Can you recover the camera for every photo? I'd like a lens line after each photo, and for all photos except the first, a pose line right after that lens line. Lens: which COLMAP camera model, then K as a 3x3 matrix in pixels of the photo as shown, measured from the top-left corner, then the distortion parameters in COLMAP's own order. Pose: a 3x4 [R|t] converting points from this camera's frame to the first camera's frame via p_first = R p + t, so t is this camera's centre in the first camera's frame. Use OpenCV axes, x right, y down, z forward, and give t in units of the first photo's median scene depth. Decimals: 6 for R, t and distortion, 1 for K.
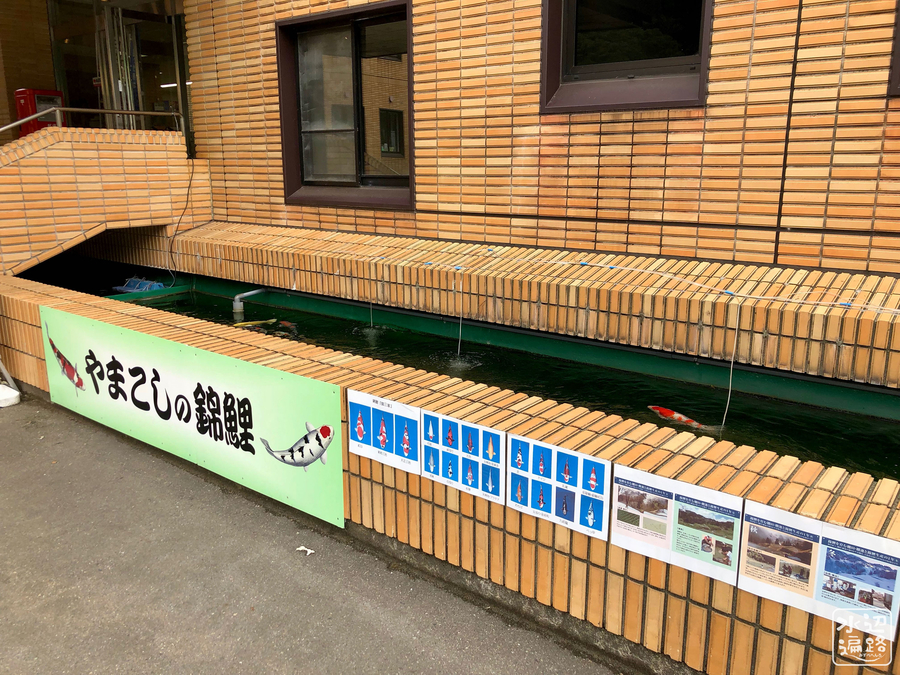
lens RADIAL K [[723.4, 0, 450.4], [0, 723.4, 332.5], [0, 0, 1]] dist [0.041497, -0.038257]
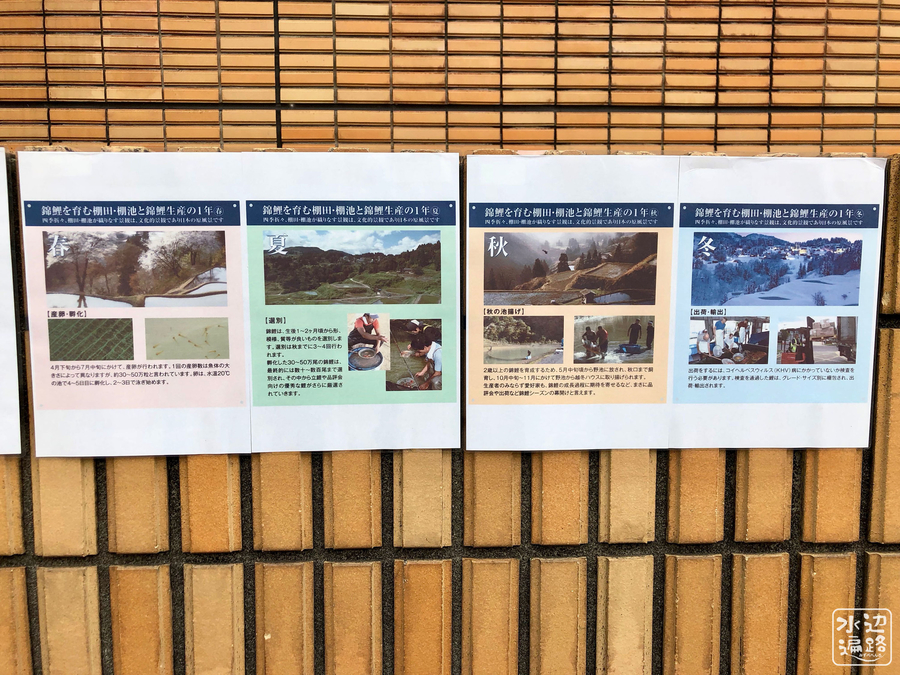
lens RADIAL K [[723.4, 0, 454.1], [0, 723.4, 336.9], [0, 0, 1]] dist [0.041497, -0.038257]
pose [[0.747819, -0.059576, 0.661224, 0.169135], [0.149148, 0.985583, -0.079880, 0.313728], [-0.646932, 0.158356, 0.745924, 0.725179]]
